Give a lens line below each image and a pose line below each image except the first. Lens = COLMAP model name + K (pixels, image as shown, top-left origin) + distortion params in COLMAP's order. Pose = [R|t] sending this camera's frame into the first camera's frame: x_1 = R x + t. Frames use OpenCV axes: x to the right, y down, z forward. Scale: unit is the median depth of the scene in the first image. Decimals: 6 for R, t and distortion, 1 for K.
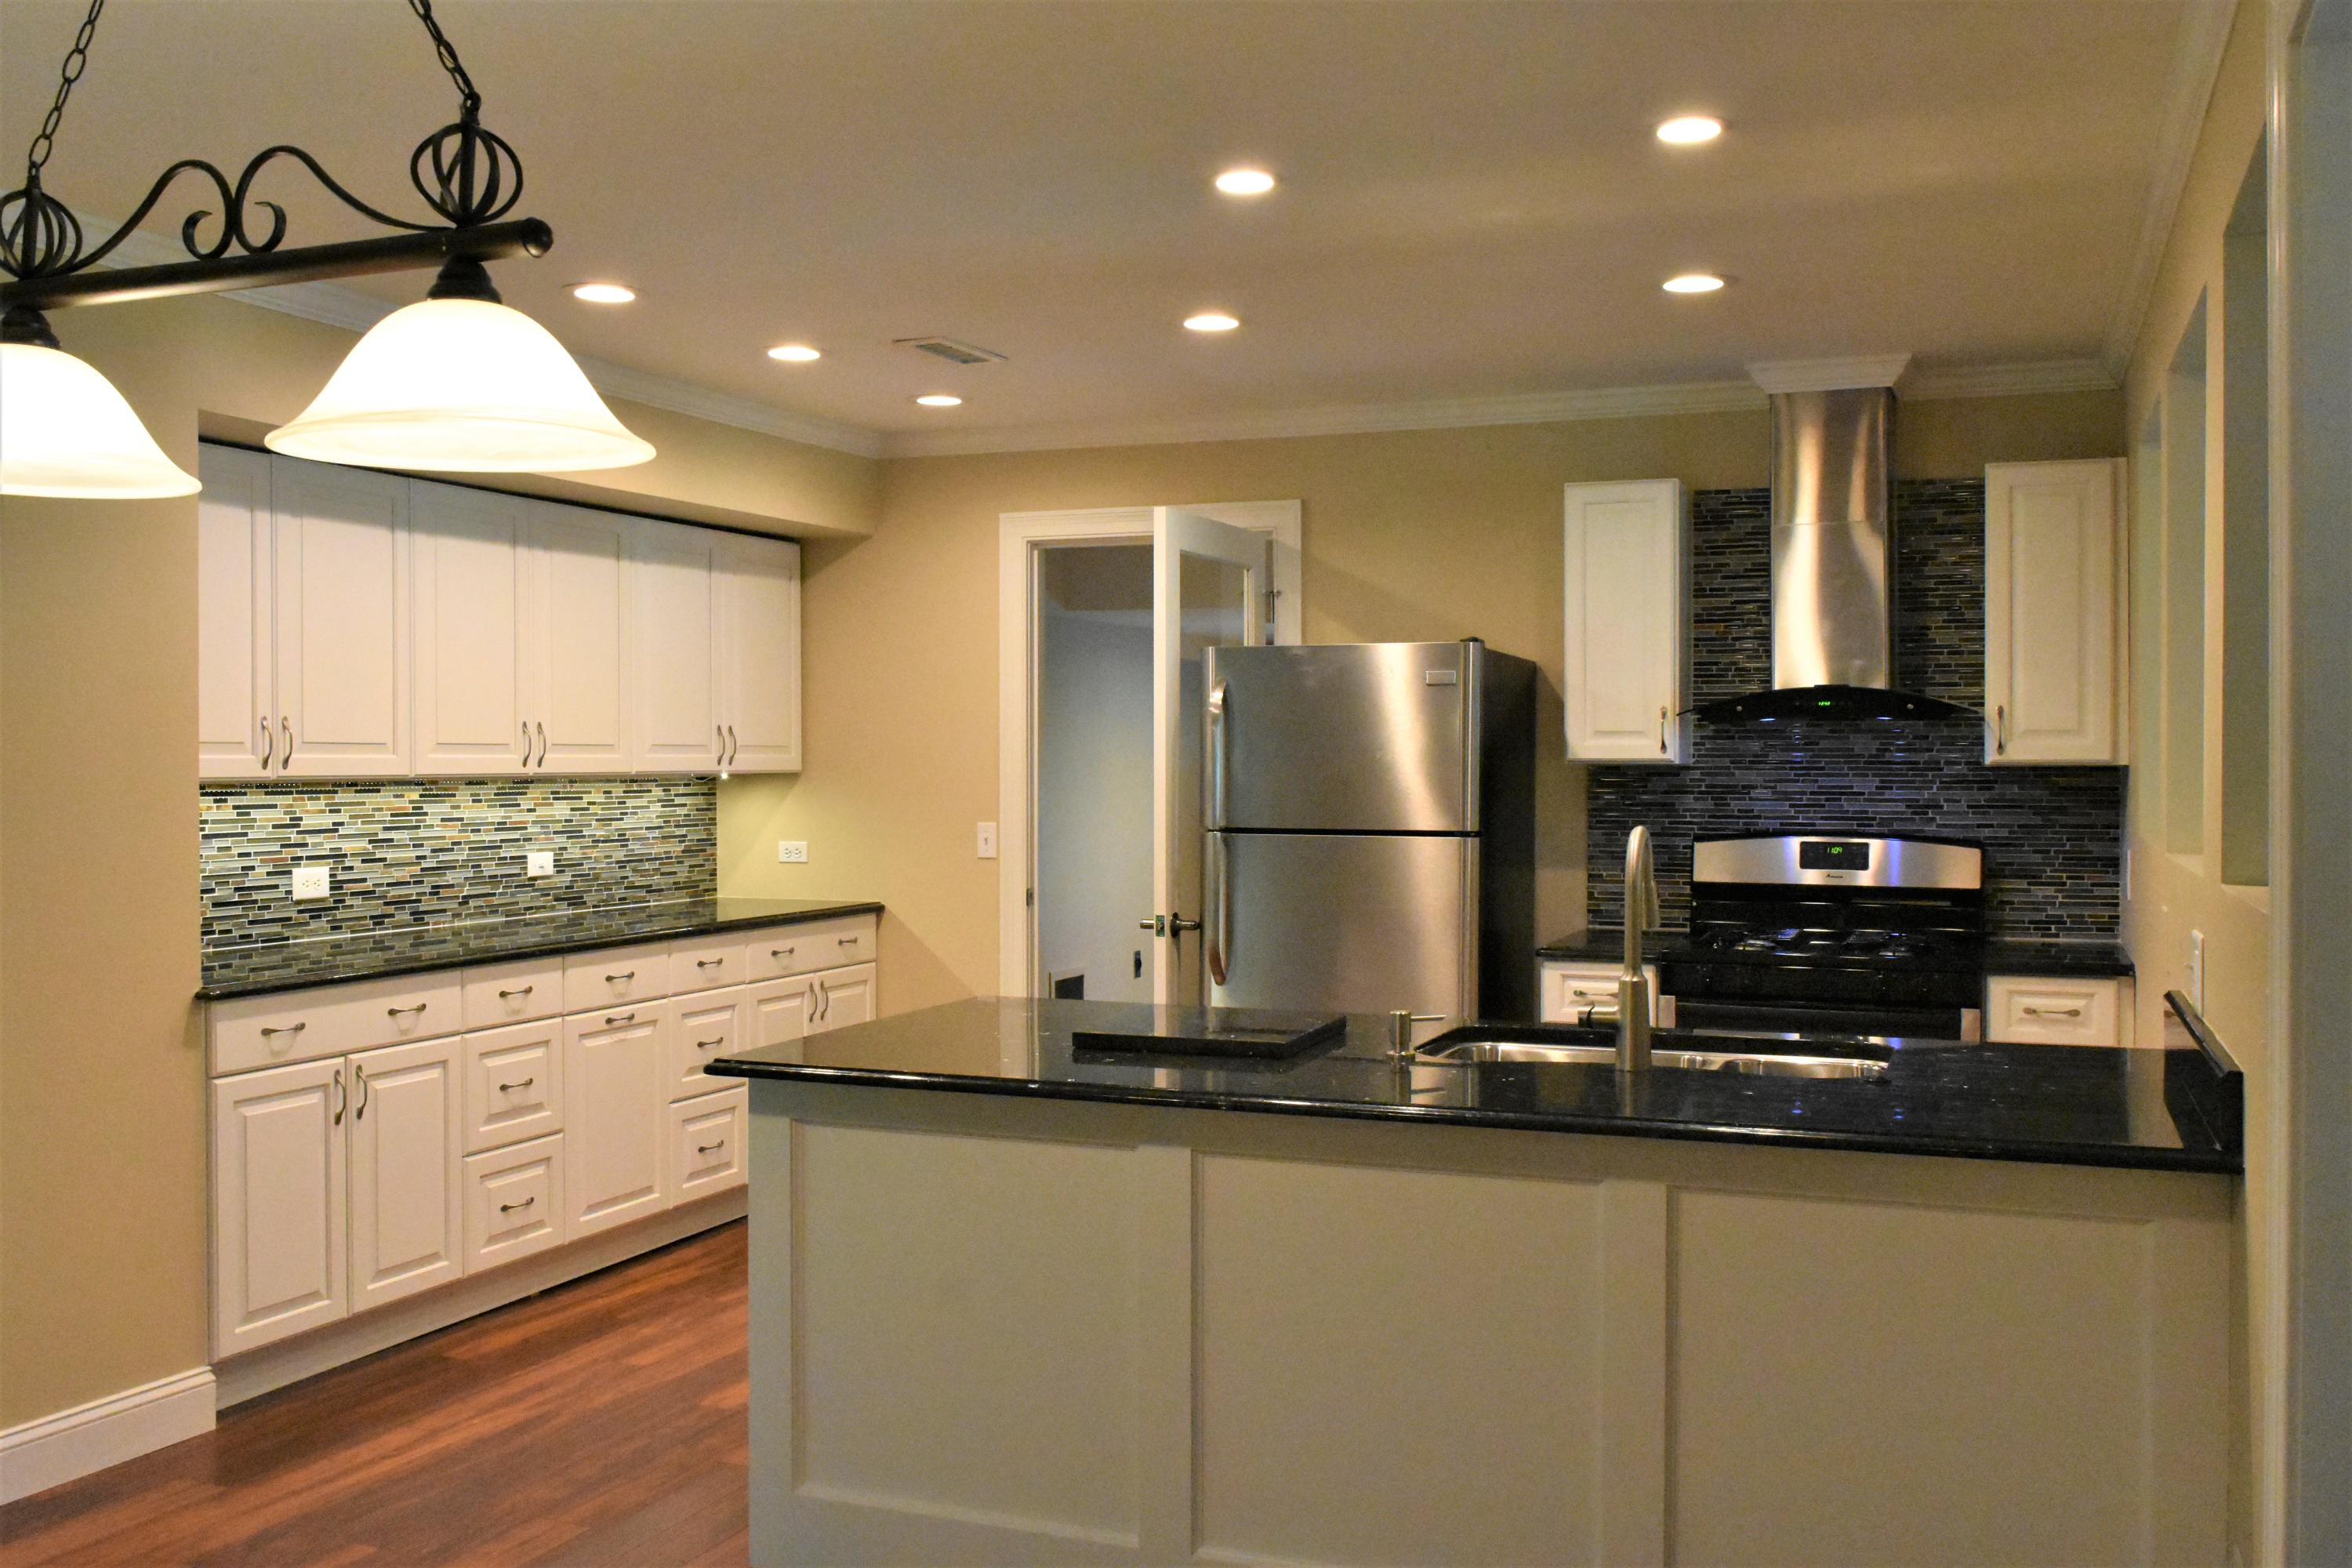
lens RADIAL K [[2104.3, 0, 1176.0], [0, 2104.3, 784.0], [0, 0, 1]] dist [-0.009751, -0.001755]
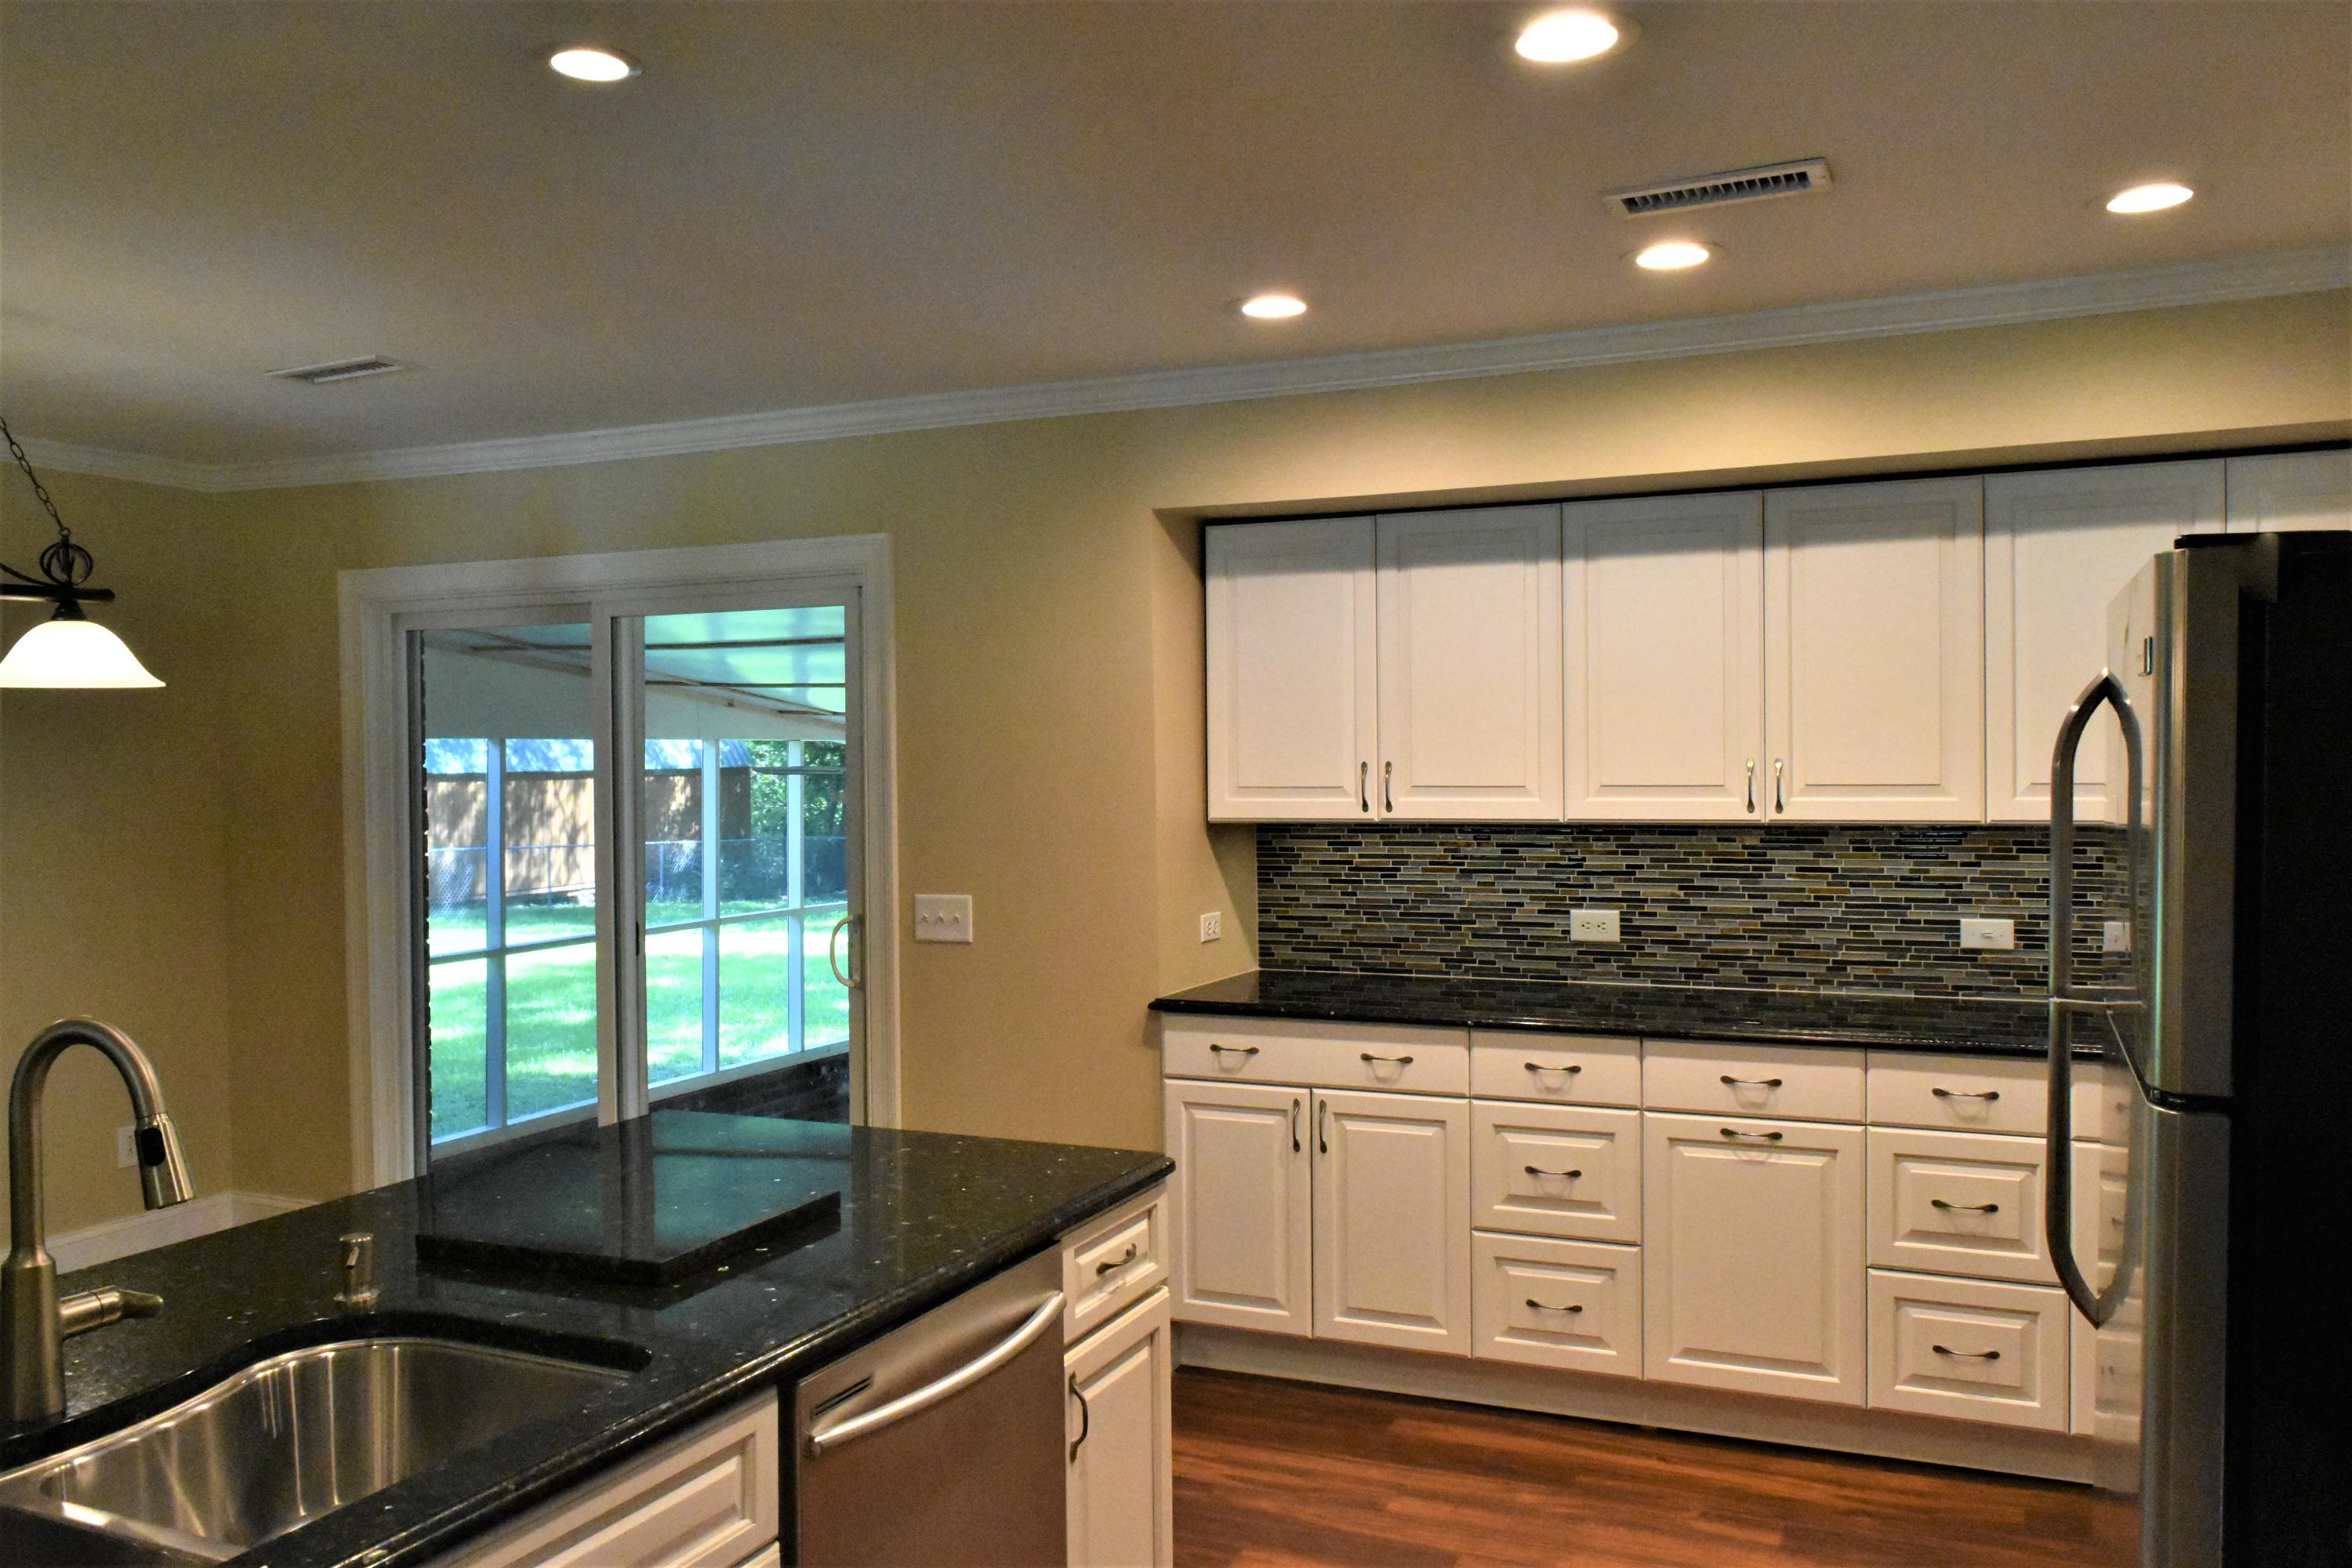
lens RADIAL K [[1822.0, 0, 1176.0], [0, 1822.0, 784.0], [0, 0, 1]] dist [-0.014194, 0.003272]
pose [[-0.042382, 0.016727, -0.998961, 0.422958], [-0.002221, 0.999856, 0.016836, -0.031080], [0.999099, 0.002932, -0.042338, 0.801973]]
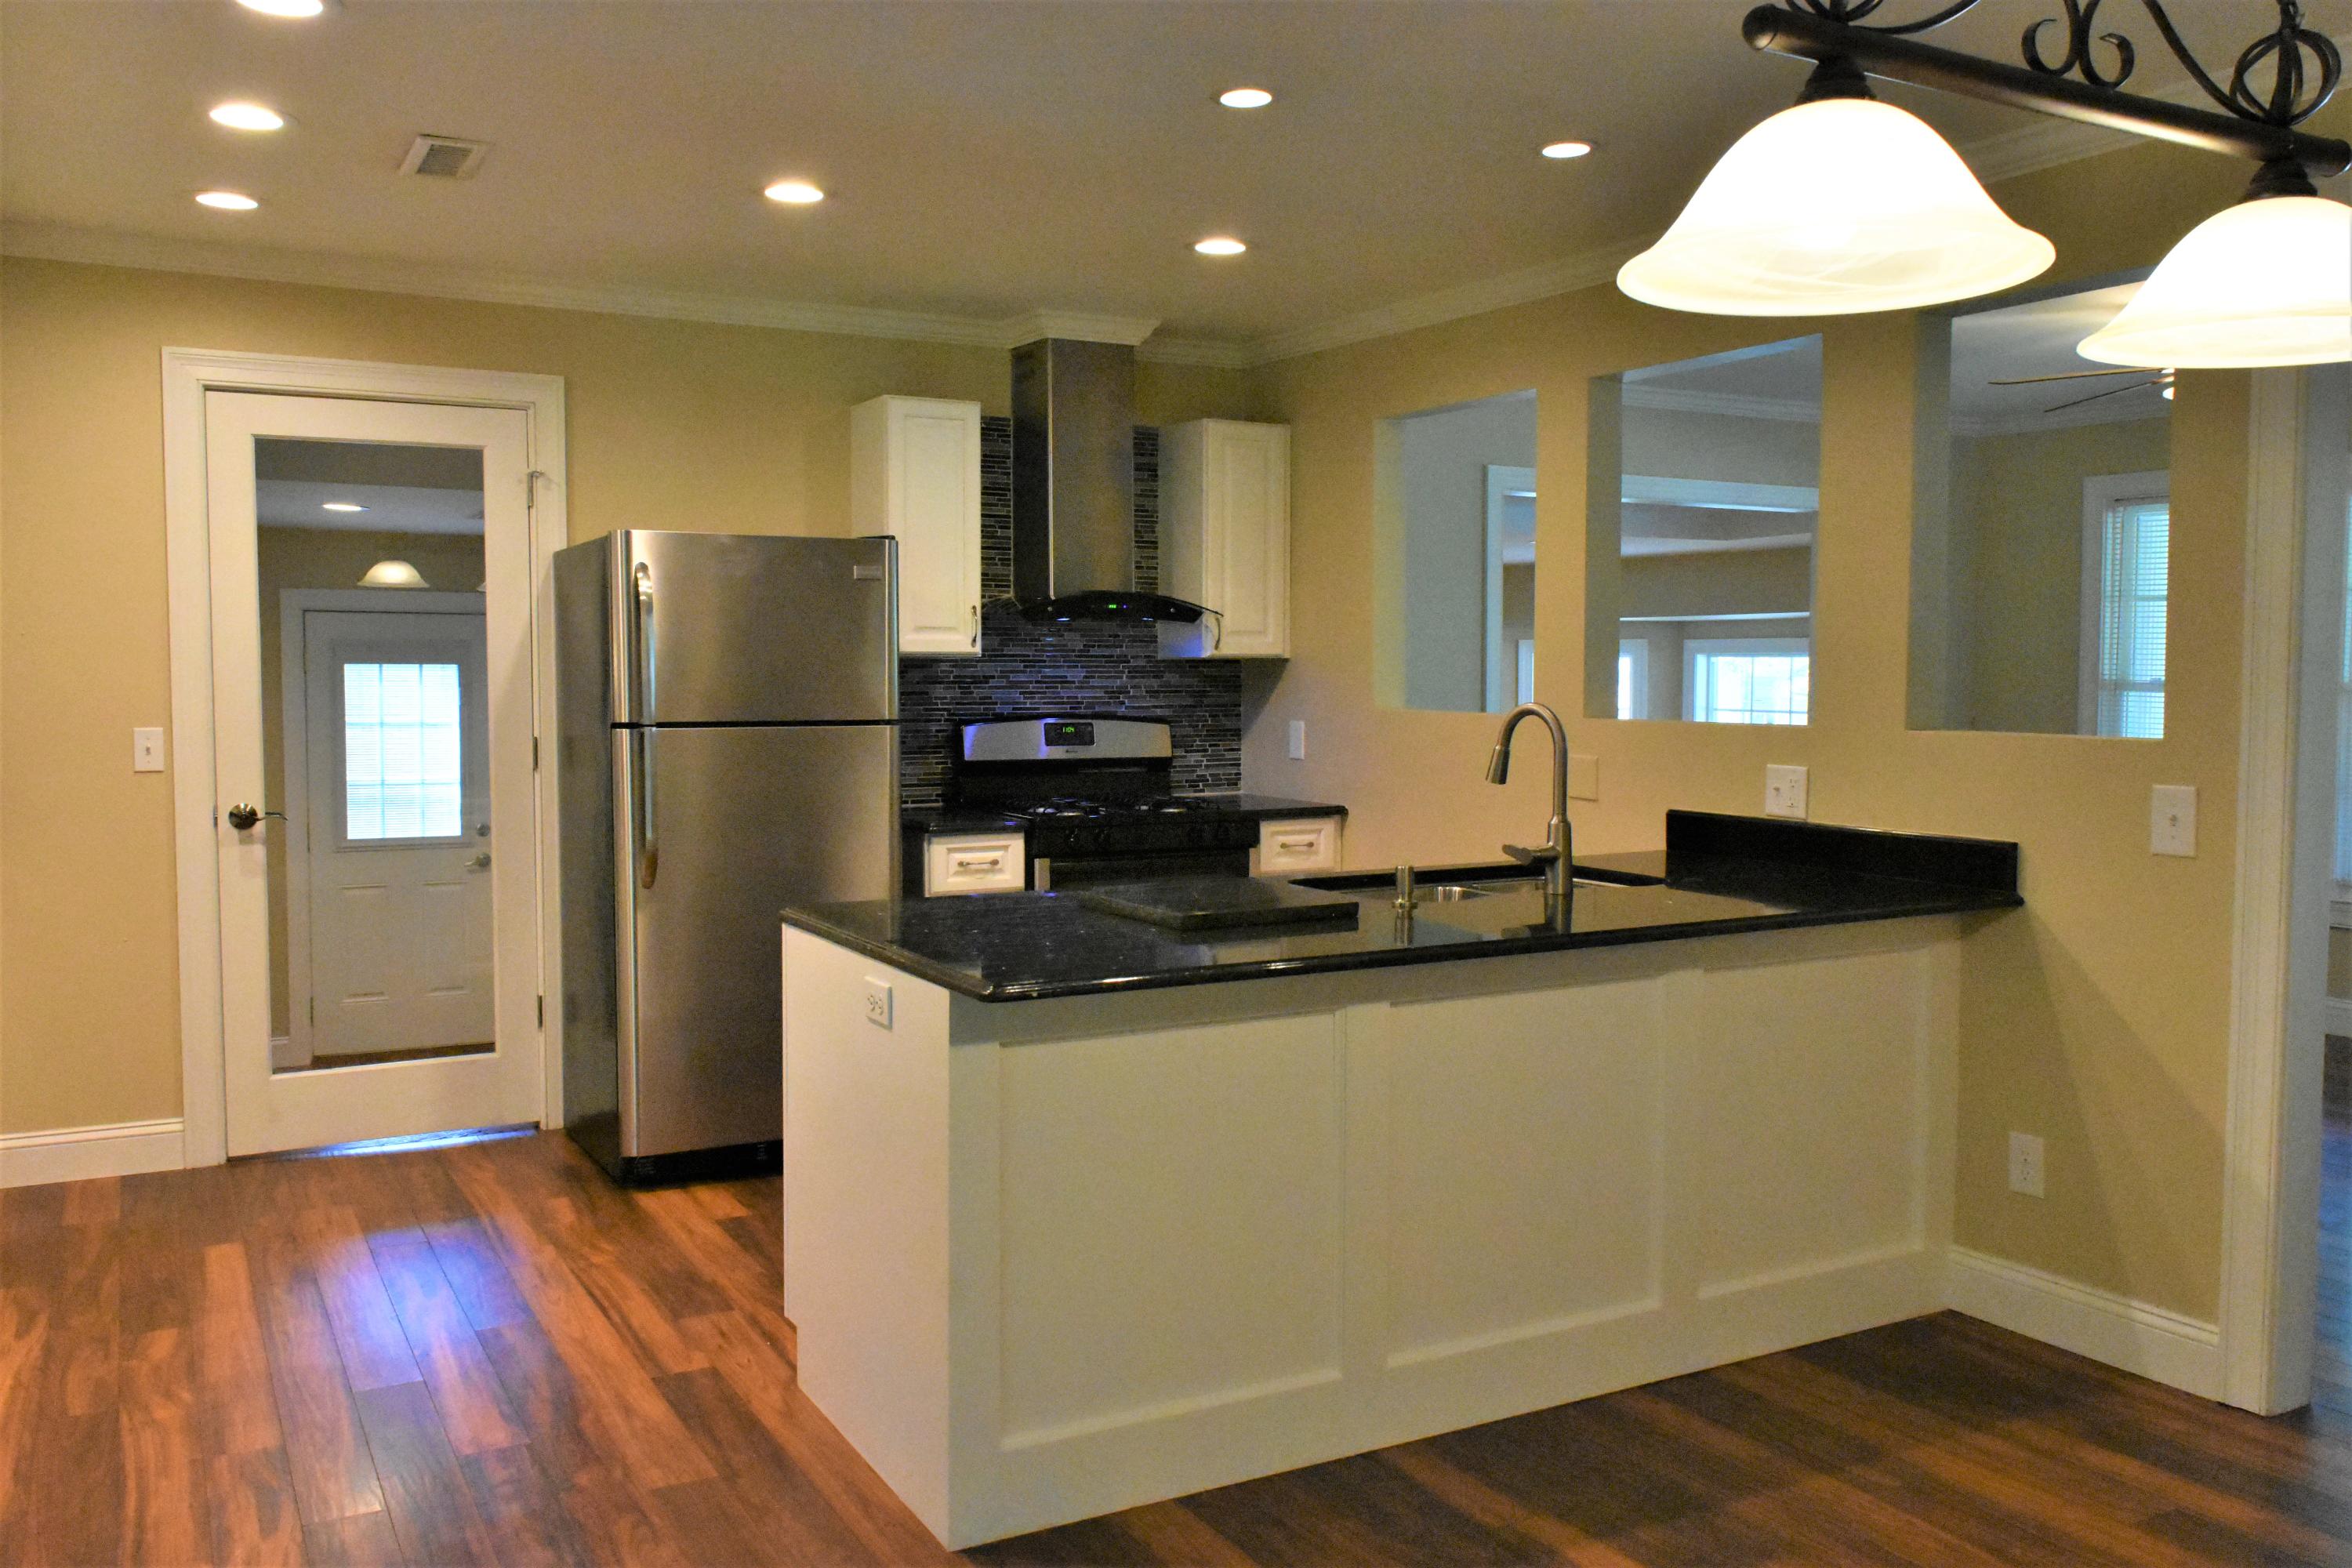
lens RADIAL K [[1875.2, 0, 1176.0], [0, 1875.2, 784.0], [0, 0, 1]] dist [-0.008397, -0.000506]
pose [[0.628952, -0.049575, 0.775862, -0.476928], [0.007150, 0.998291, 0.057991, 0.000961], [-0.777412, -0.030926, 0.628231, 0.279981]]
